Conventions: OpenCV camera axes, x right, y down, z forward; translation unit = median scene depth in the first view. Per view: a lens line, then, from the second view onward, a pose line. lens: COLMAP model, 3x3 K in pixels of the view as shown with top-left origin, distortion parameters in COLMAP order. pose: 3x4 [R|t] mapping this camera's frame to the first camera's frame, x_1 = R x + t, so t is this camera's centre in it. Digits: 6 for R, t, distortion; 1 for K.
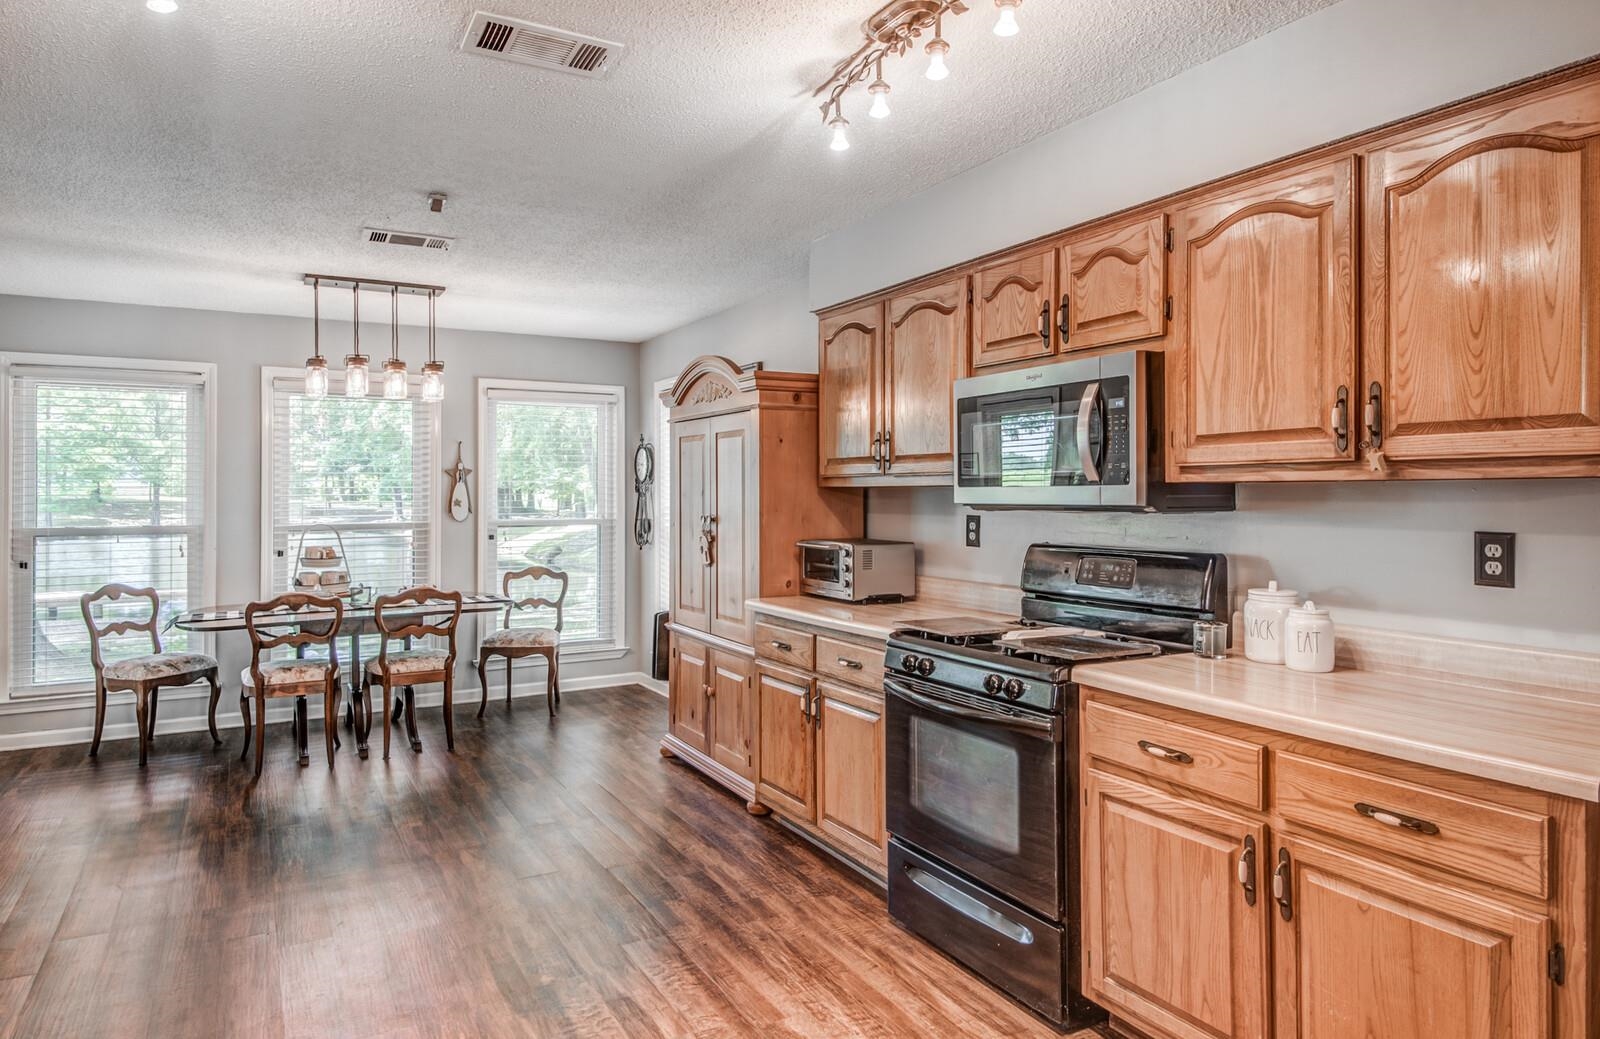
lens RADIAL K [[1000.2, 0, 789.2], [0, 1000.2, 490.4], [0, 0, 1]] dist [0.108631, -0.095370]
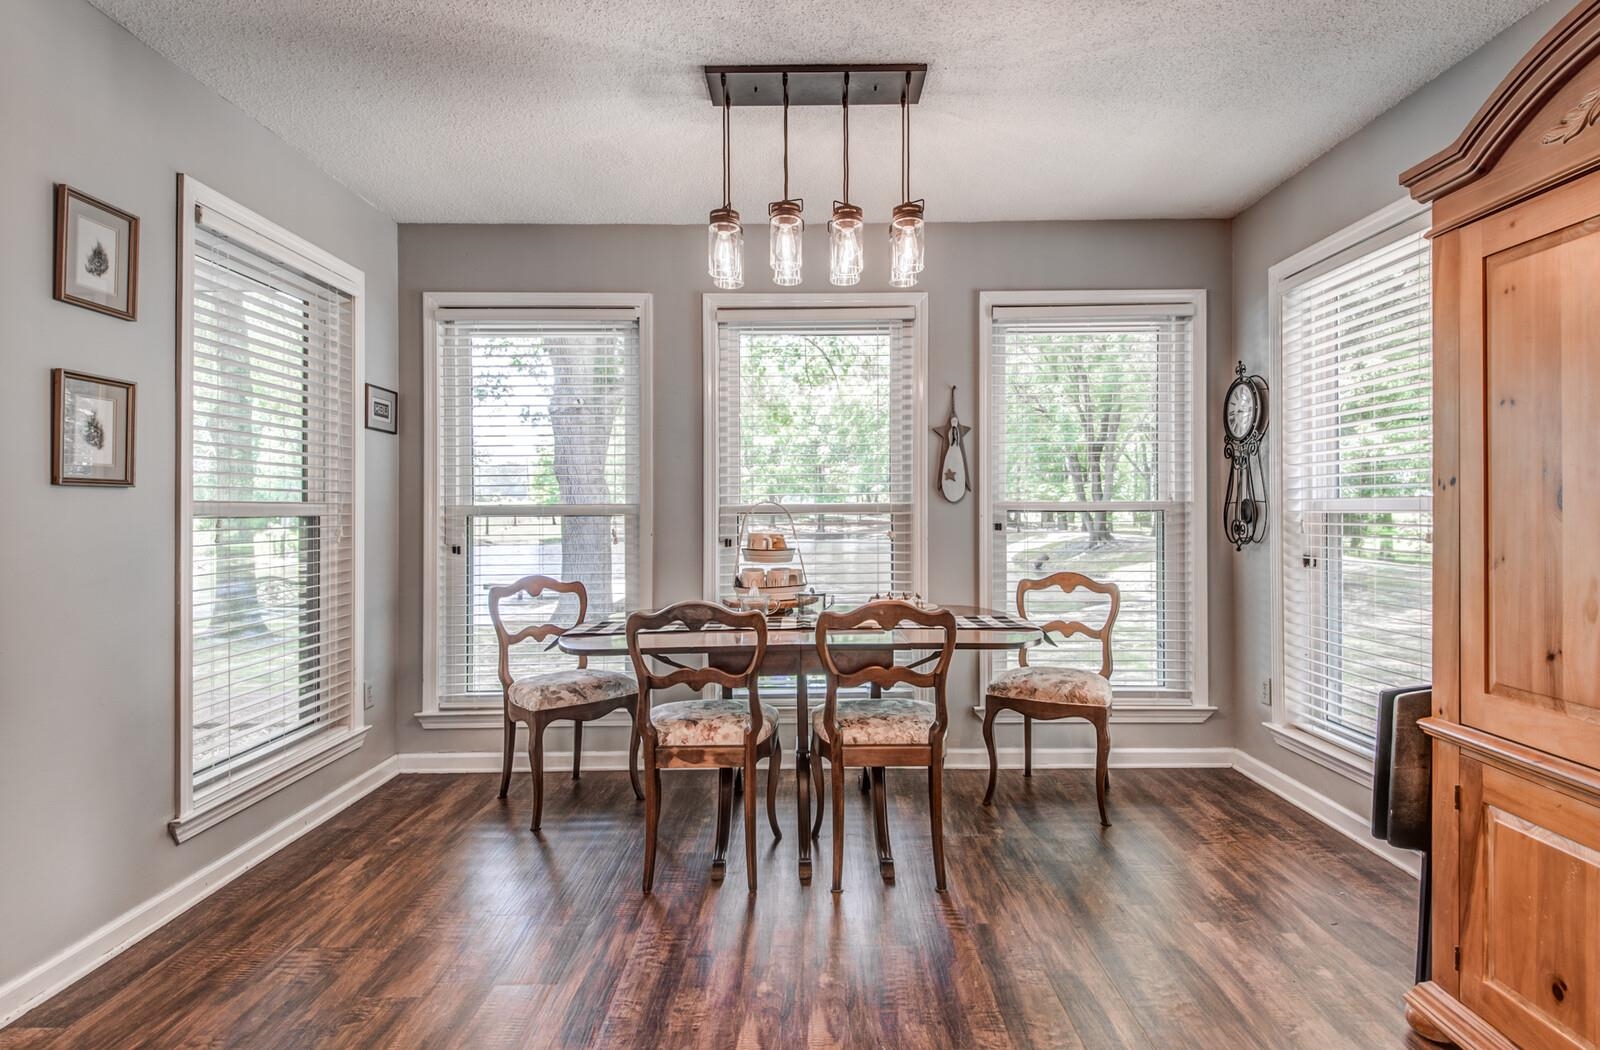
lens RADIAL K [[819.4, 0, 801.0], [0, 819.4, 518.7], [0, 0, 1]] dist [0.032831, -0.027335]
pose [[0.875048, 0.000509, -0.484036, -0.270900], [0.004890, 0.999939, 0.009892, 0.065476], [0.484011, -0.011023, 0.874992, 0.851945]]
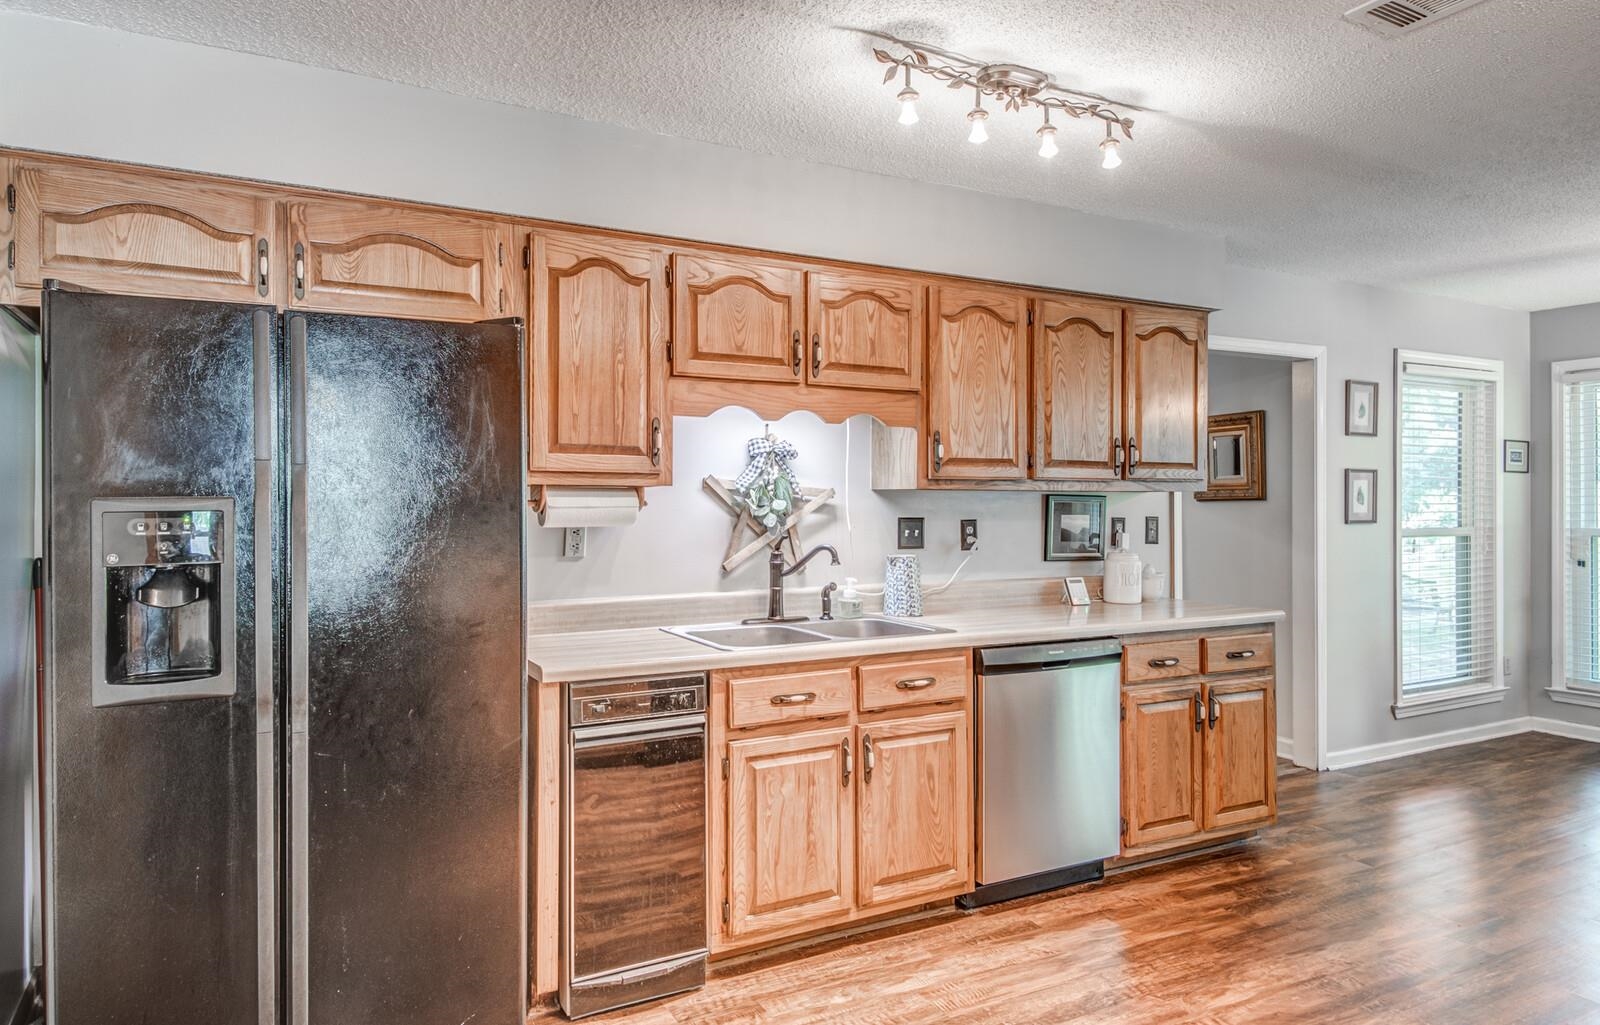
lens RADIAL K [[994.5, 0, 777.7], [0, 994.5, 488.1], [0, 0, 1]] dist [0.110045, -0.084876]
pose [[-0.001794, -0.010049, -0.999948, 0.467897], [0.005914, 0.999932, -0.010060, 0.003676], [0.999981, -0.005932, -0.001734, 0.289624]]
